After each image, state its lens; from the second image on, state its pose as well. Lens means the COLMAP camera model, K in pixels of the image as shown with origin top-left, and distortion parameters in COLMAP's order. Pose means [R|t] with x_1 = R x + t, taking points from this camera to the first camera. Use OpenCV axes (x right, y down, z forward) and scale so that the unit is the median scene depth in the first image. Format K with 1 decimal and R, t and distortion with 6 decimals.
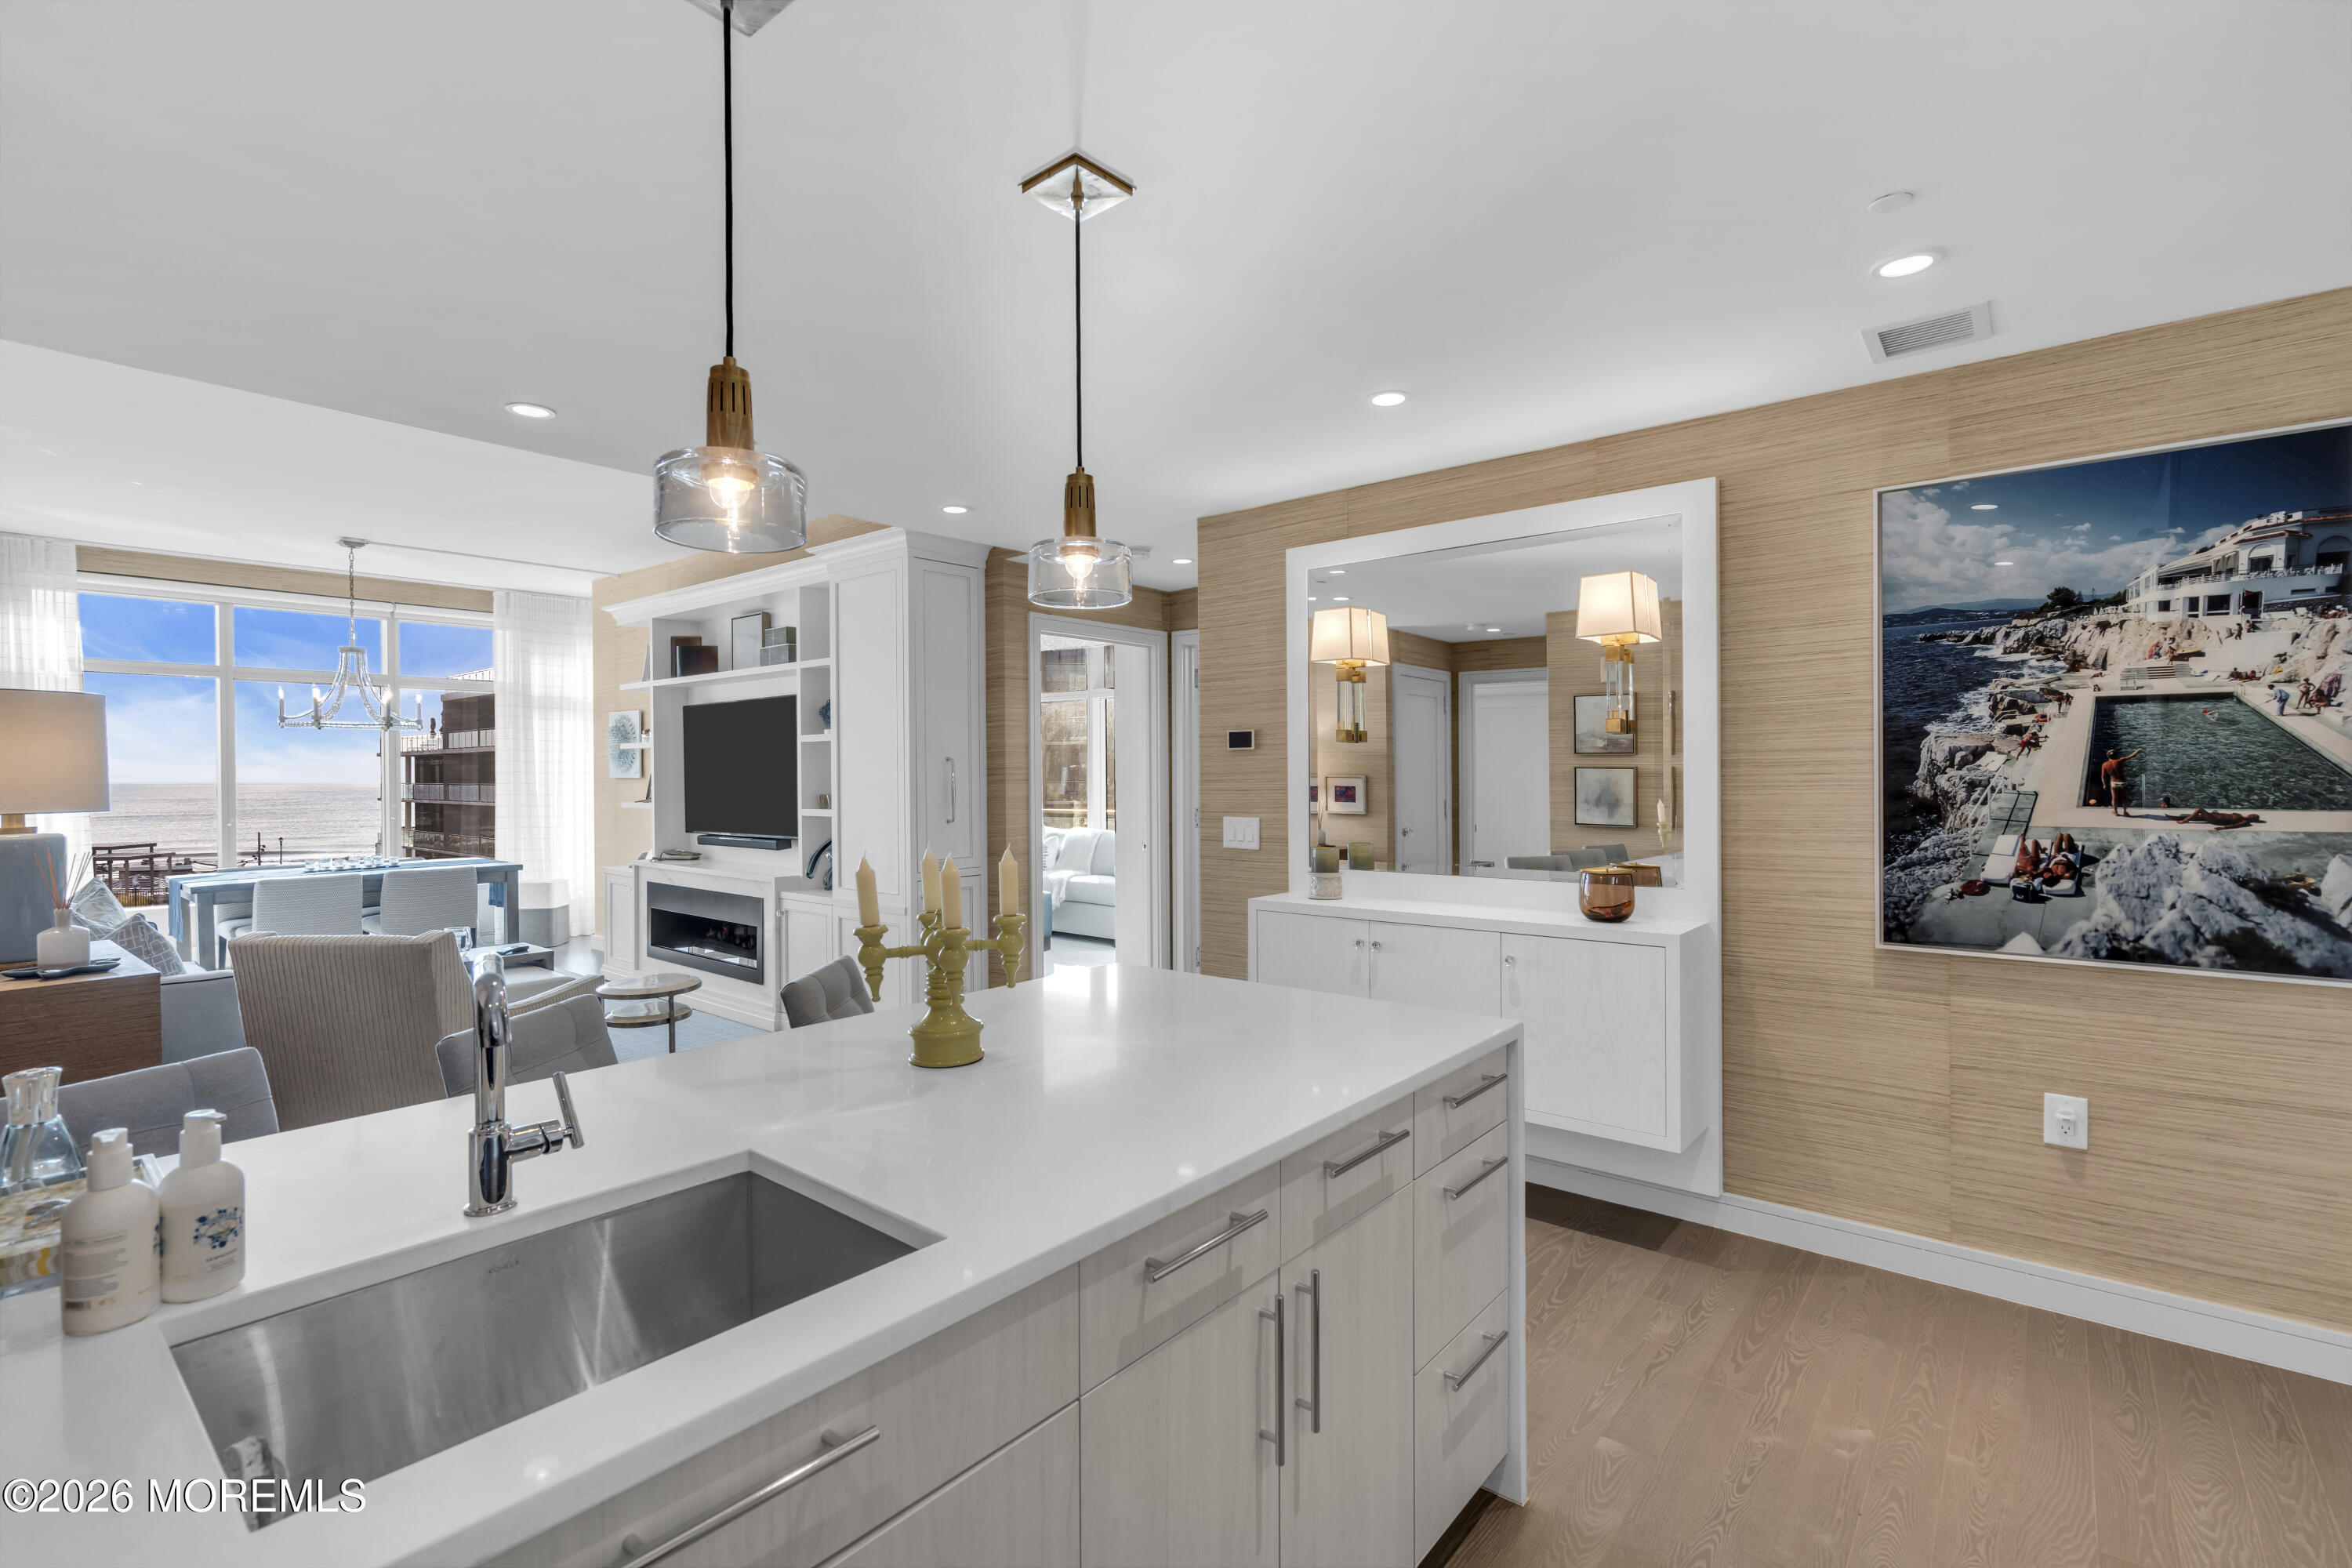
lens RADIAL K [[1061.3, 0, 1183.0], [0, 1061.3, 774.6], [0, 0, 1]] dist [-0.012067, 0.005005]
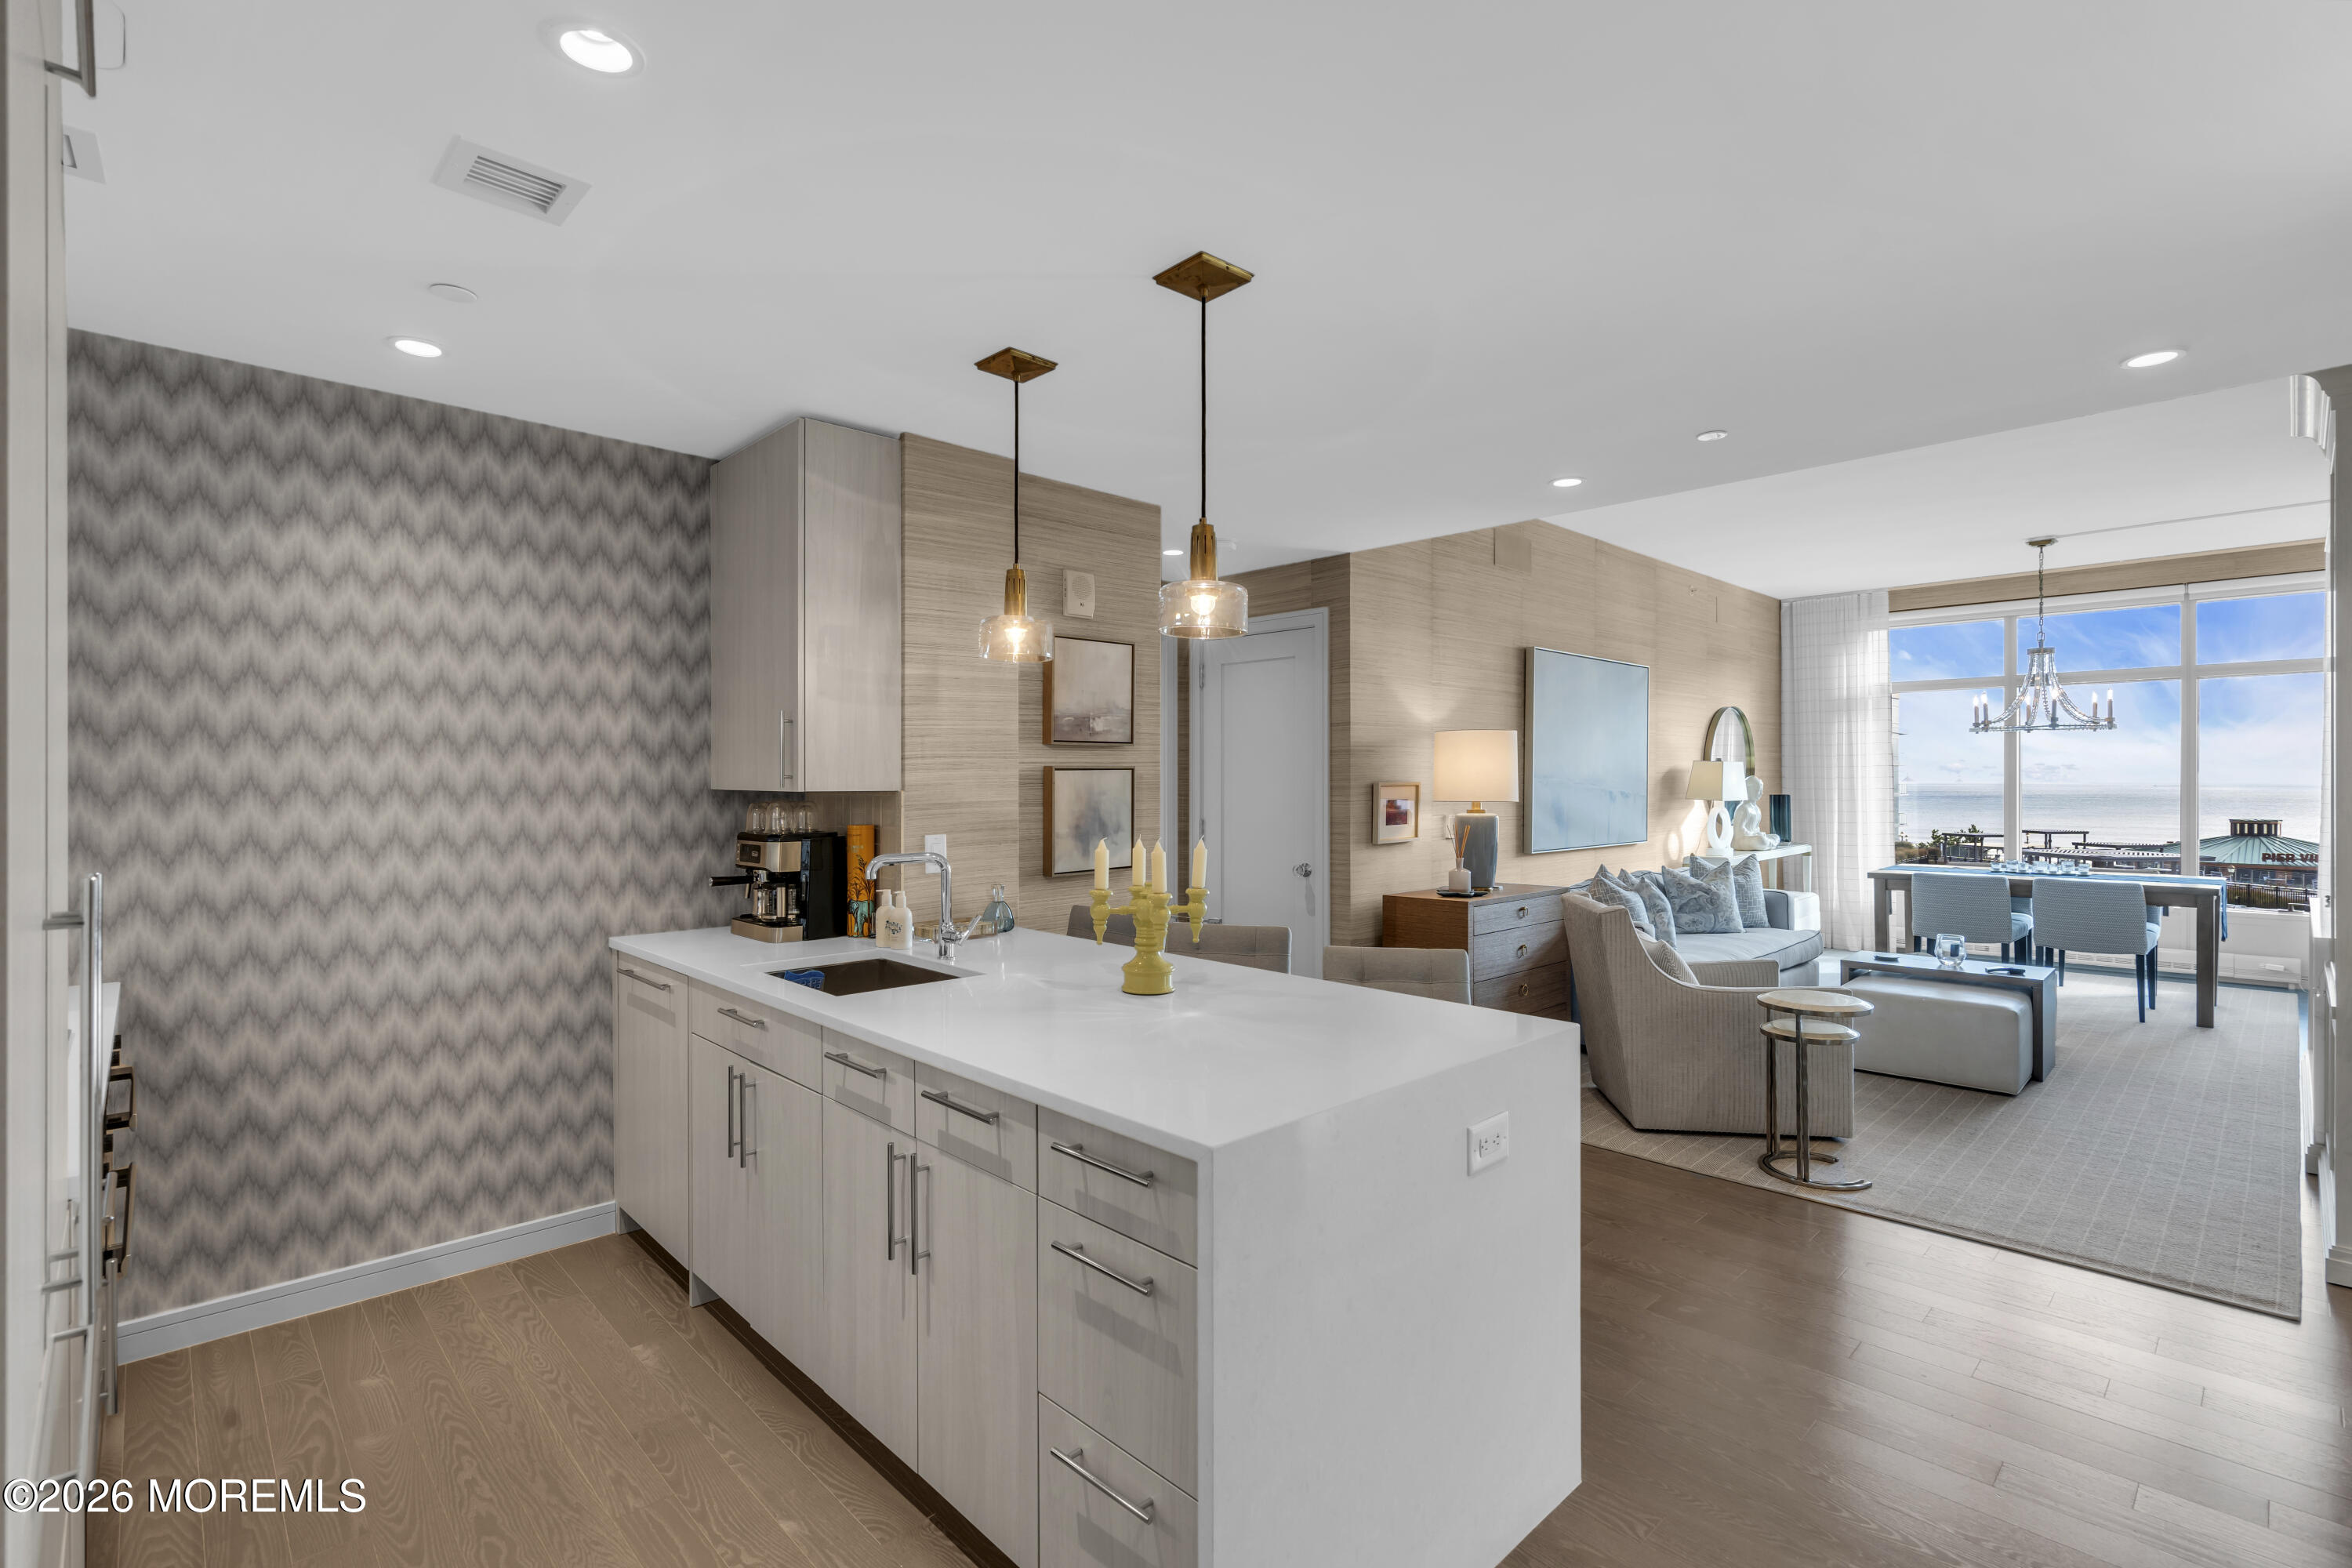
lens RADIAL K [[1061.3, 0, 1165.9], [0, 1061.3, 783.7], [0, 0, 1]] dist [-0.012067, 0.005005]
pose [[-0.117778, 0.009939, -0.992990, 0.716030], [-0.001604, 0.999947, 0.010199, -0.005570], [0.993039, 0.002794, -0.117755, 0.750419]]
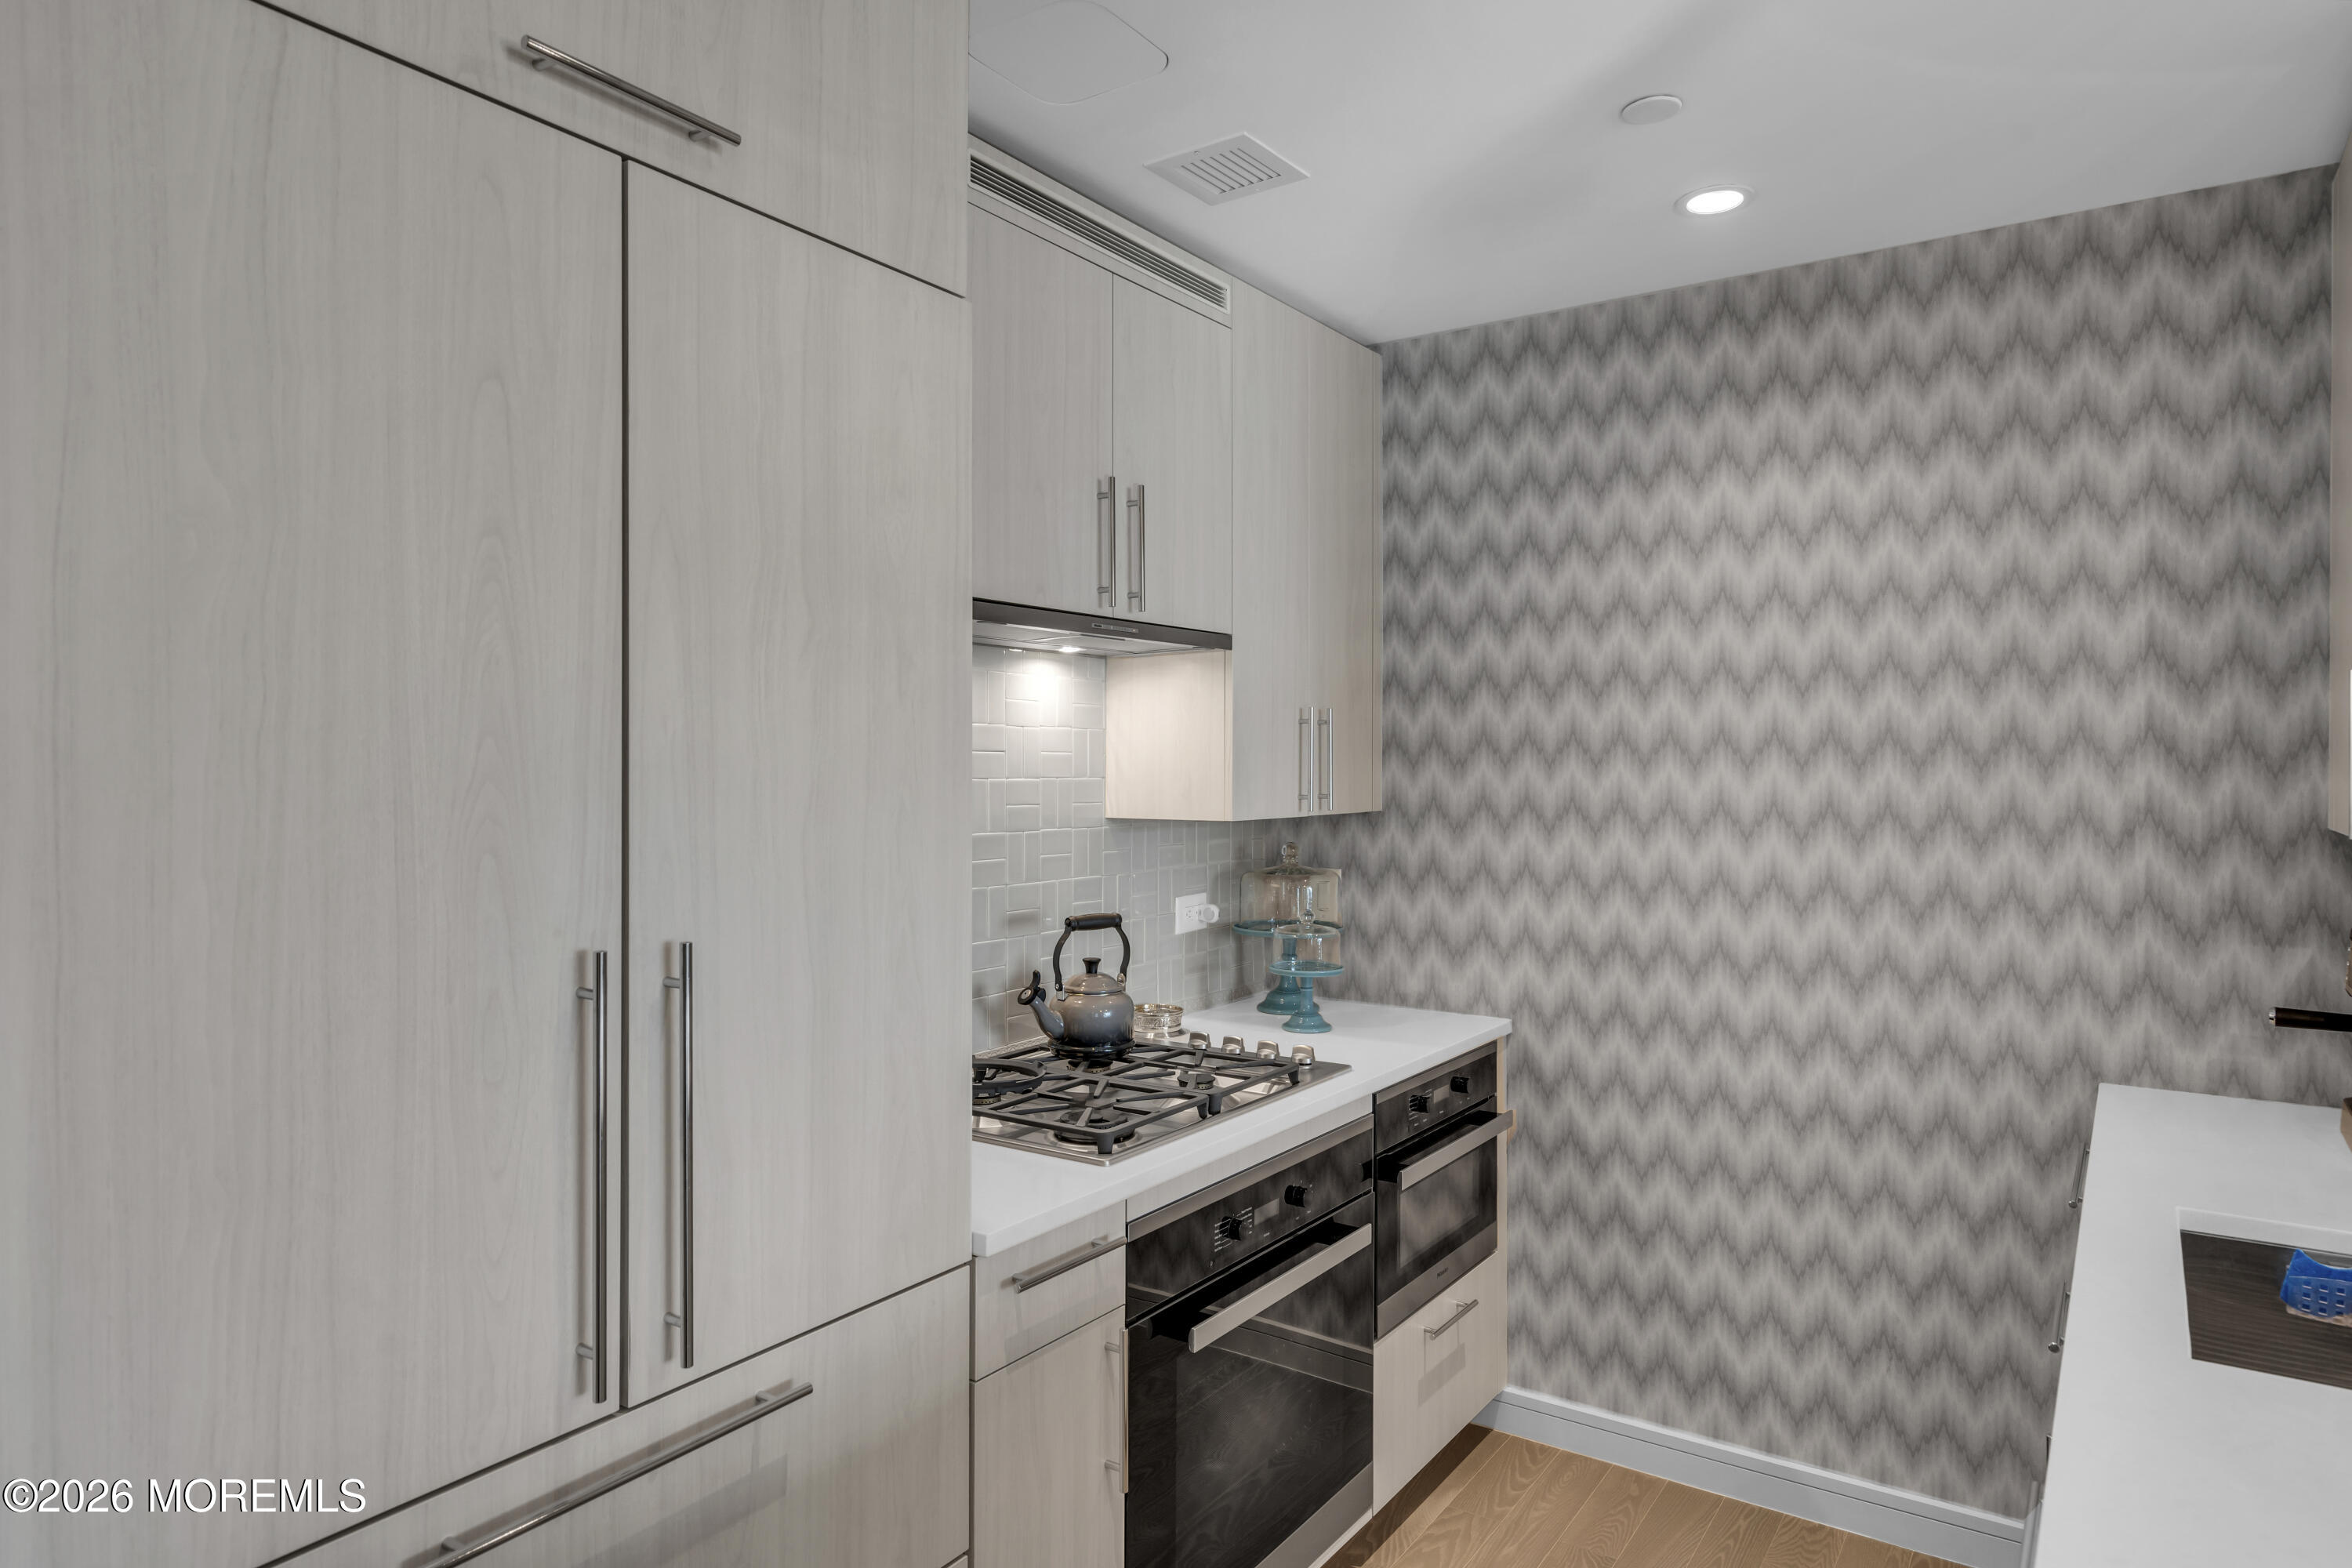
lens RADIAL K [[1393.4, 0, 1180.3], [0, 1393.4, 778.0], [0, 0, 1]] dist [0.003288, 0.000387]
pose [[-0.995883, 0.009531, -0.090142, 0.285904], [0.008593, 0.999905, 0.010792, -0.030475], [0.090236, 0.009973, -0.995870, 0.828483]]
